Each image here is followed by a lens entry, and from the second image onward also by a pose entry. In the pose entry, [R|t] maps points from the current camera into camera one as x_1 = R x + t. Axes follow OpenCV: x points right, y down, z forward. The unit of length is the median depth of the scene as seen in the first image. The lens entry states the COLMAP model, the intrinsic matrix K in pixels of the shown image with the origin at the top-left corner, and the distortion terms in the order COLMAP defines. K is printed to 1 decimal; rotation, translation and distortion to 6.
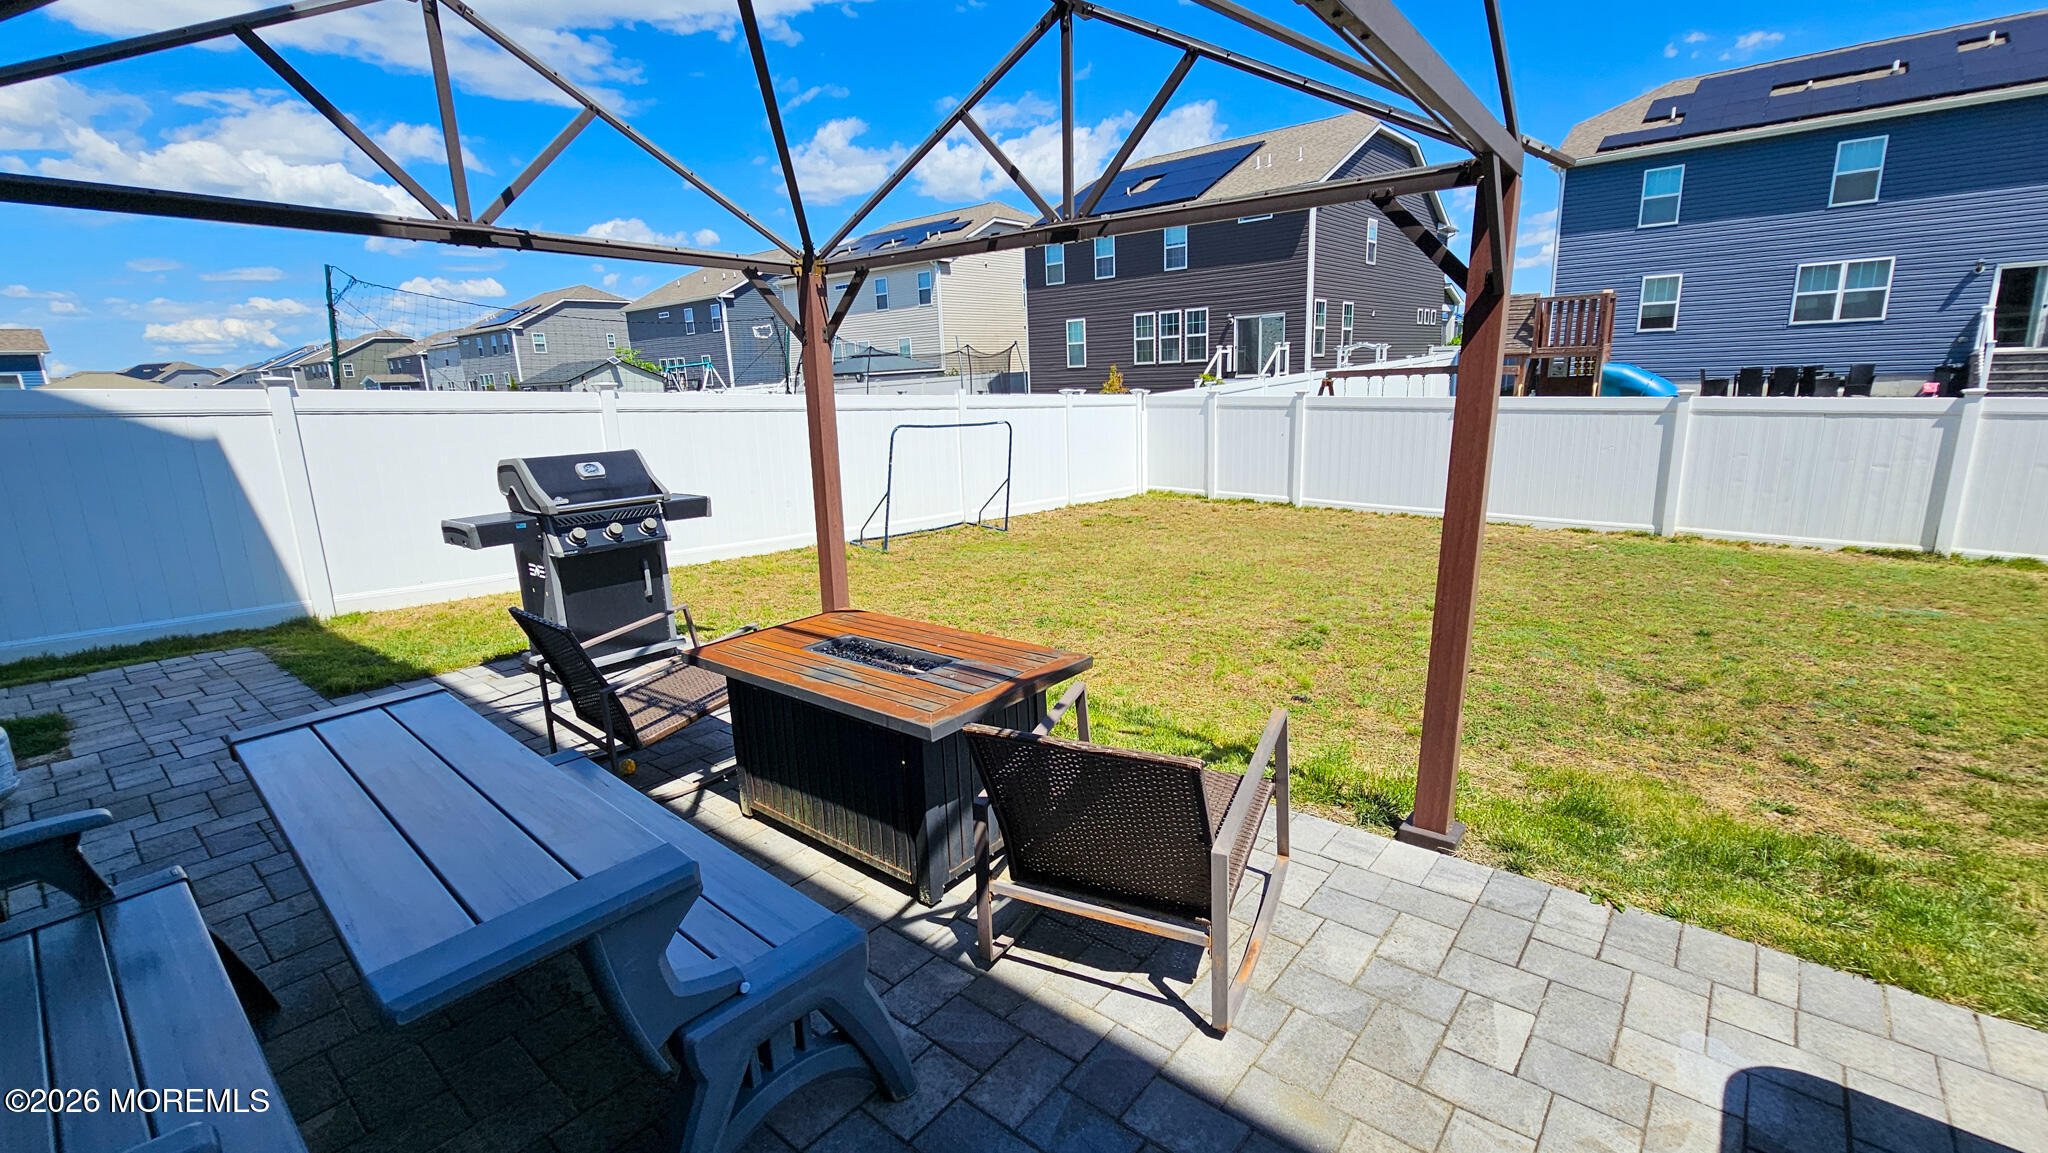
lens RADIAL K [[872.0, 0, 1026.9], [0, 872.0, 580.7], [0, 0, 1]] dist [0.001109, 0.000798]
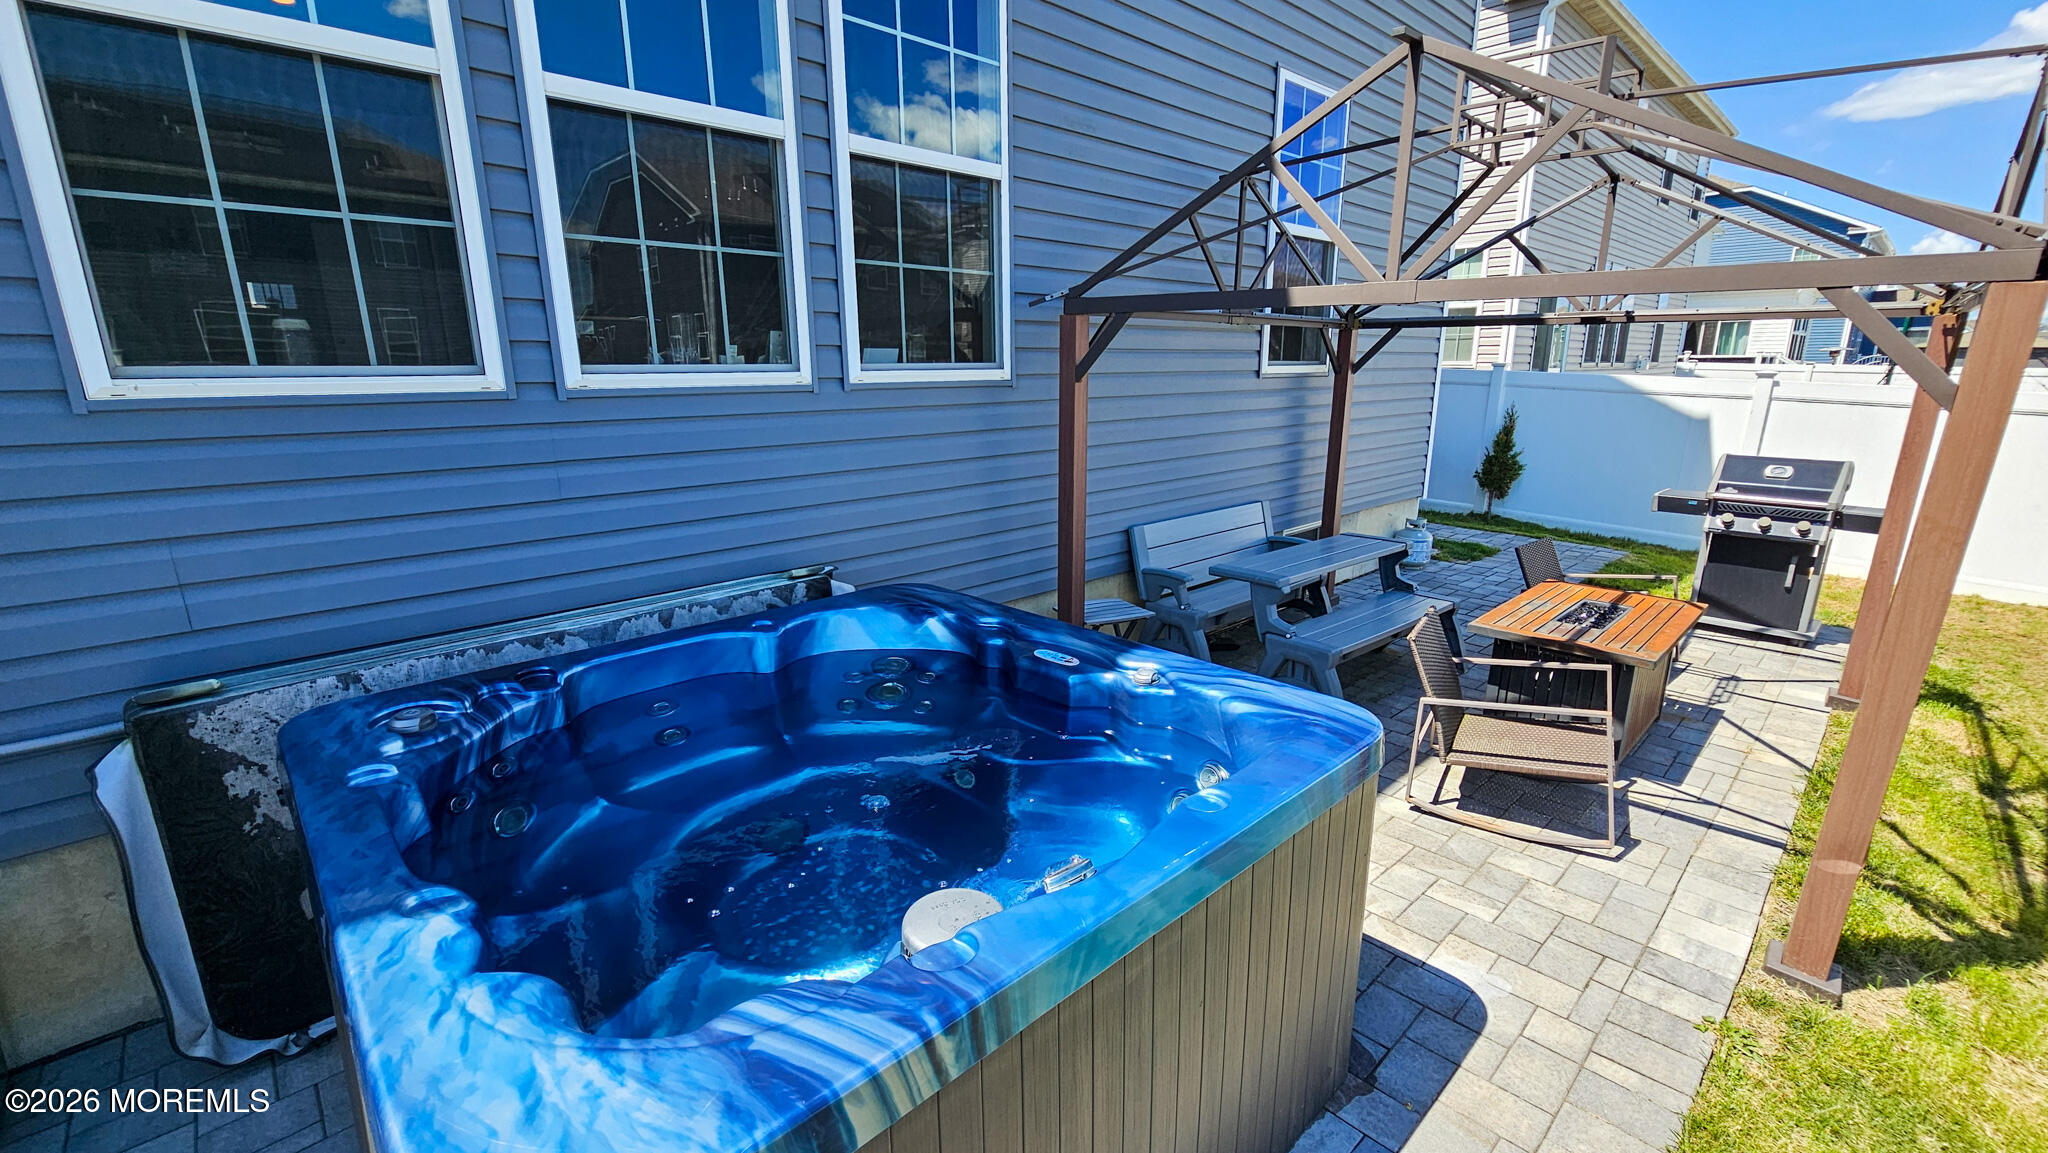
lens RADIAL K [[872.0, 0, 1026.9], [0, 872.0, 580.7], [0, 0, 1]] dist [0.001109, 0.000798]
pose [[-0.138689, 0.264302, -0.954416, 0.612950], [-0.203915, 0.935457, 0.288683, -0.089890], [0.969115, 0.234657, -0.075843, 0.078686]]
